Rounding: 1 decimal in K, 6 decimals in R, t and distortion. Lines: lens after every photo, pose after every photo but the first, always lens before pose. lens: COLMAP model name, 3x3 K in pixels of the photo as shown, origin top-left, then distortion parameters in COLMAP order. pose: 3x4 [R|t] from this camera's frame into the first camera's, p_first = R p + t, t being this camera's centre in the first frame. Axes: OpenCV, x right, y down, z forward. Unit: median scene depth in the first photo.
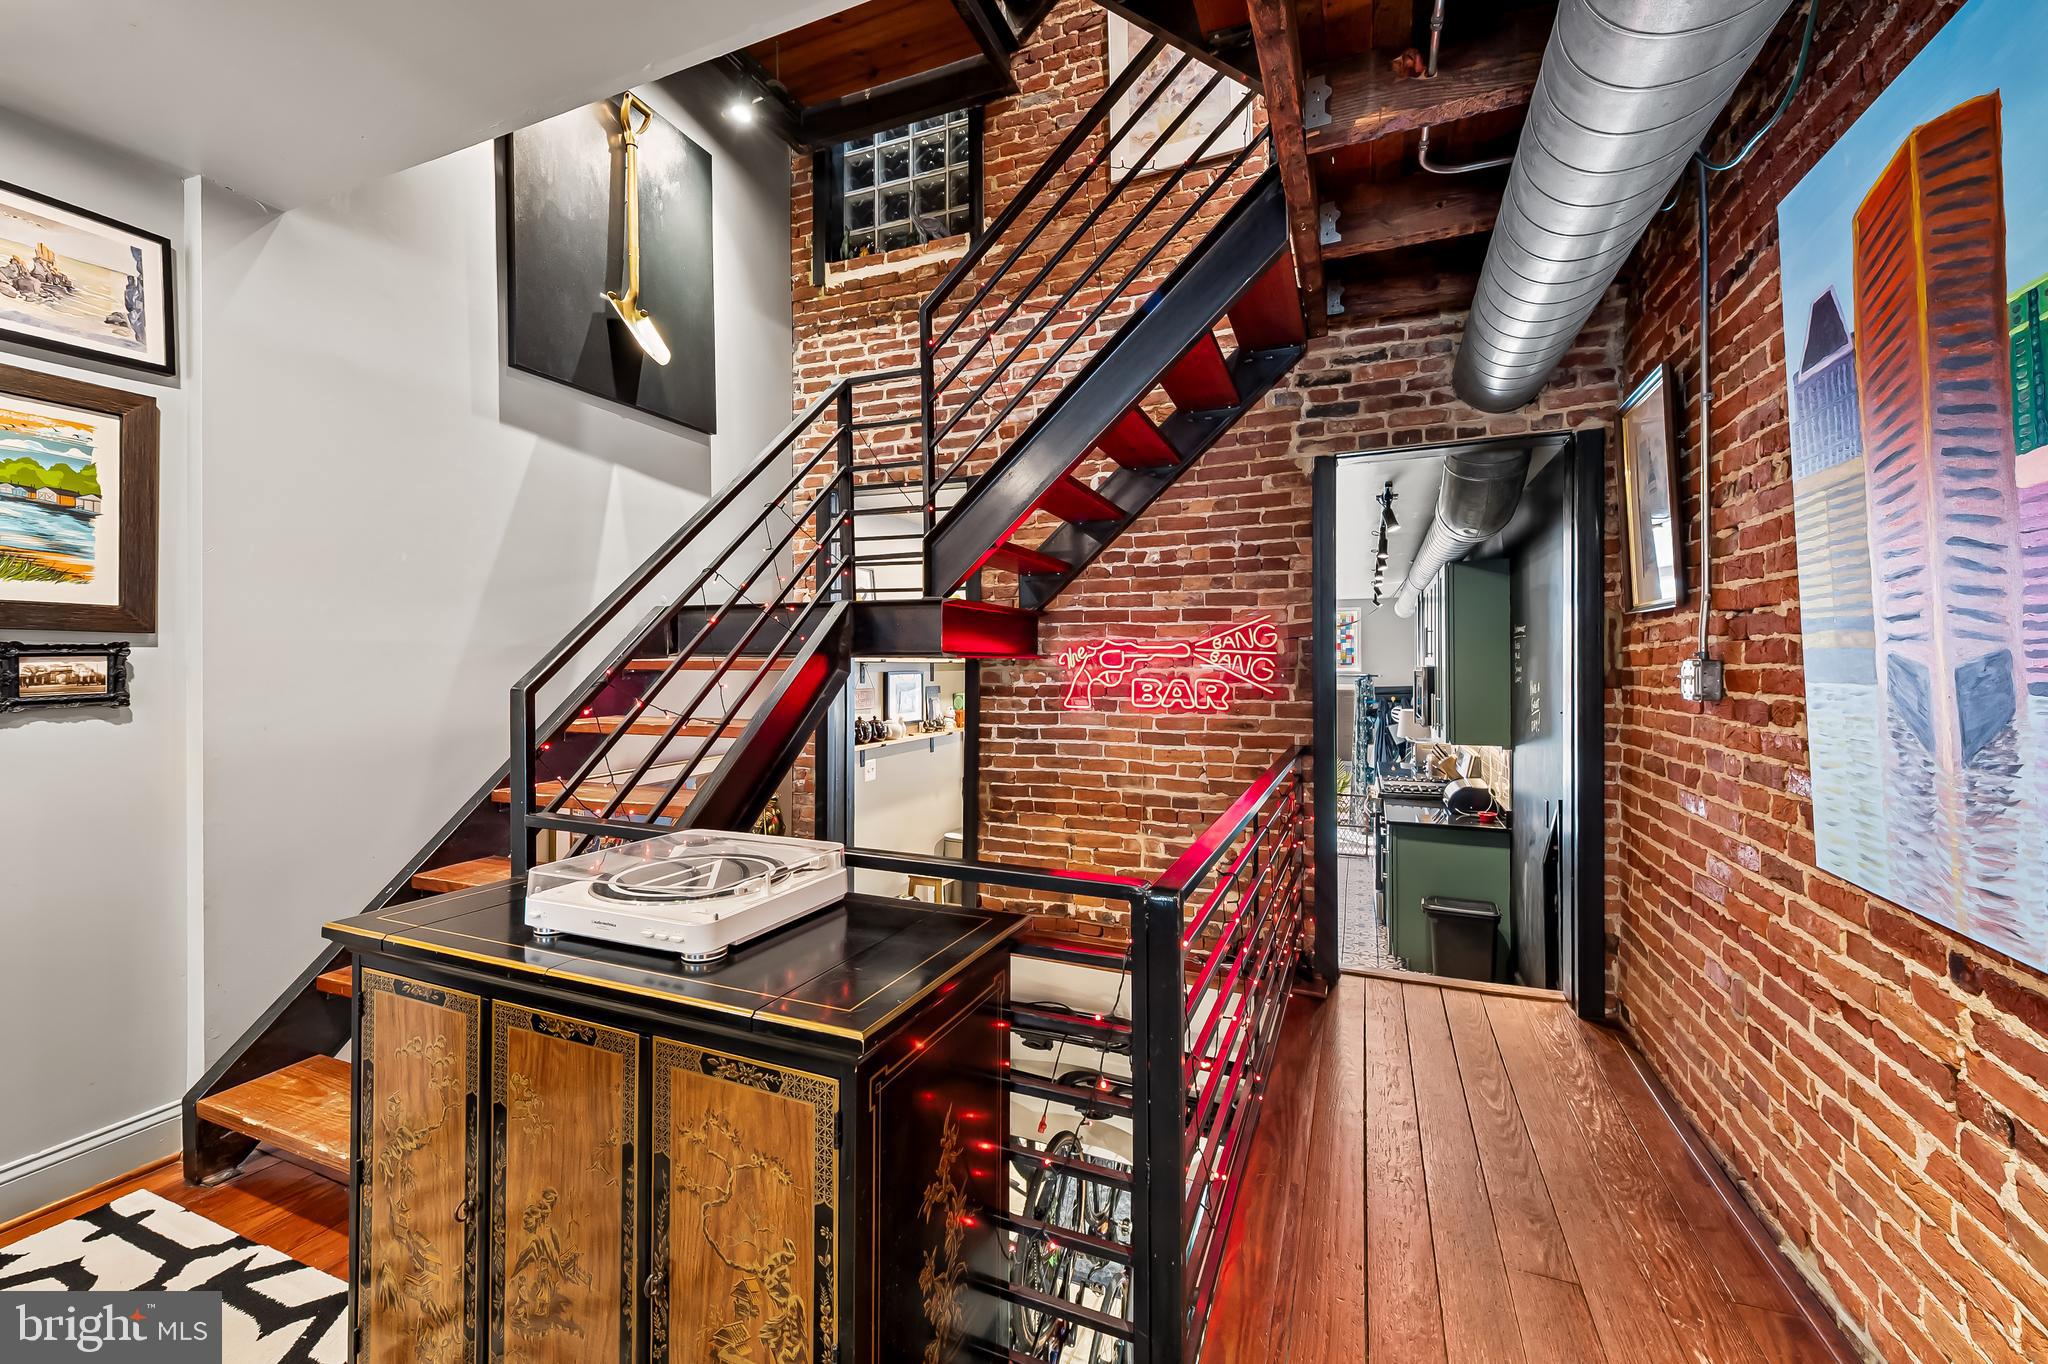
lens RADIAL K [[811.7, 0, 1030.2], [0, 811.7, 665.1], [0, 0, 1]] dist [0.007840, -0.000441]
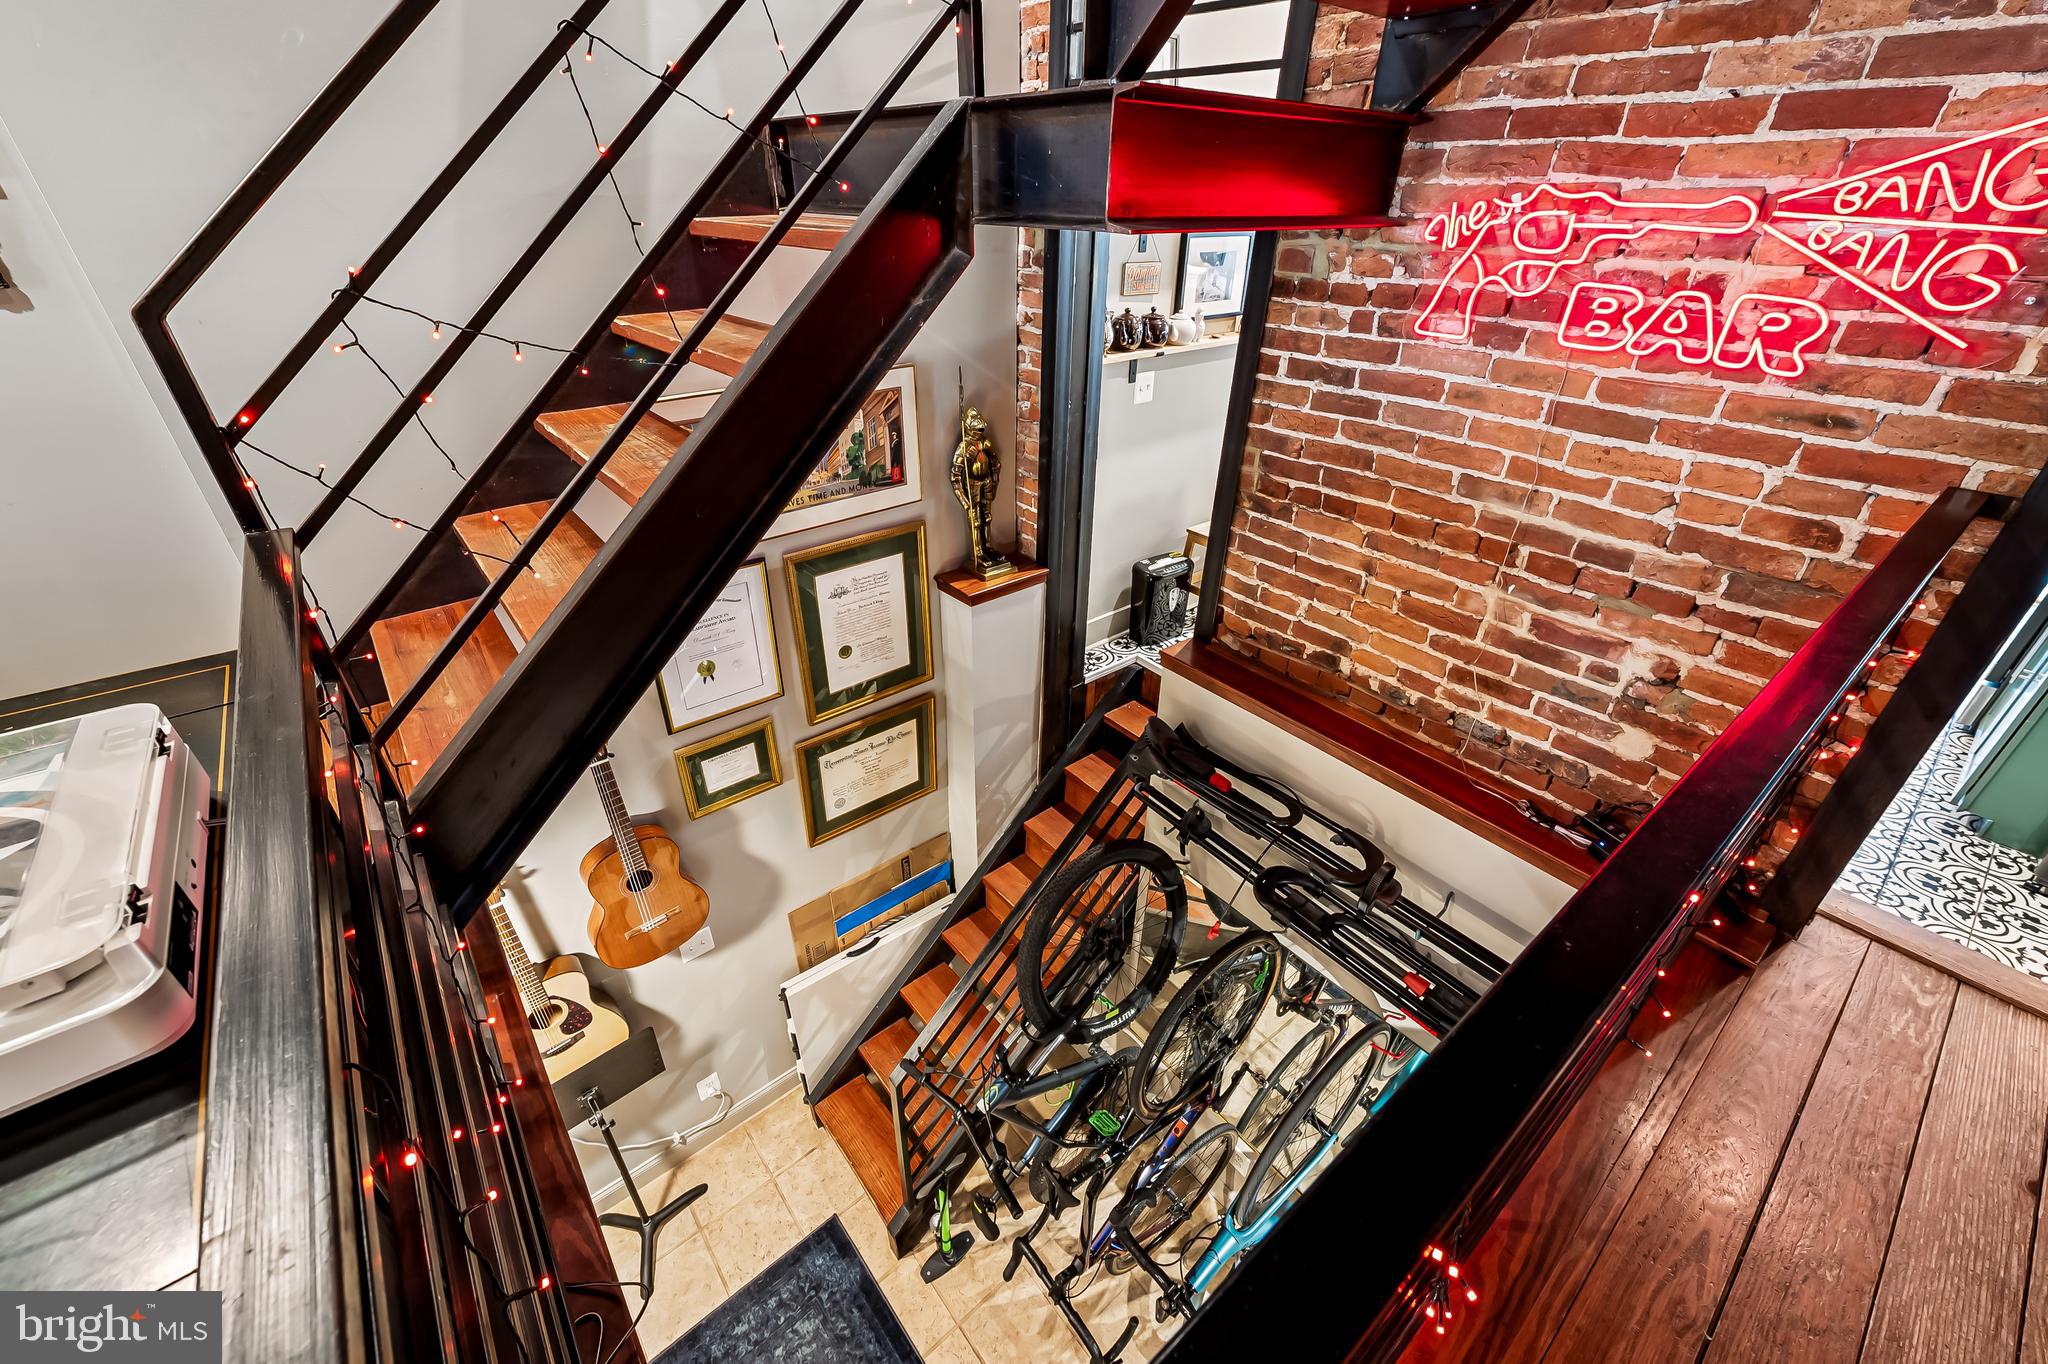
lens RADIAL K [[811.7, 0, 1023.8], [0, 811.7, 681.6], [0, 0, 1]] dist [0.007840, -0.000441]
pose [[0.879112, 0.253939, -0.403333, 0.091901], [-0.012451, 0.858191, 0.513179, -0.022634], [0.476453, -0.446120, 0.757608, 0.378040]]
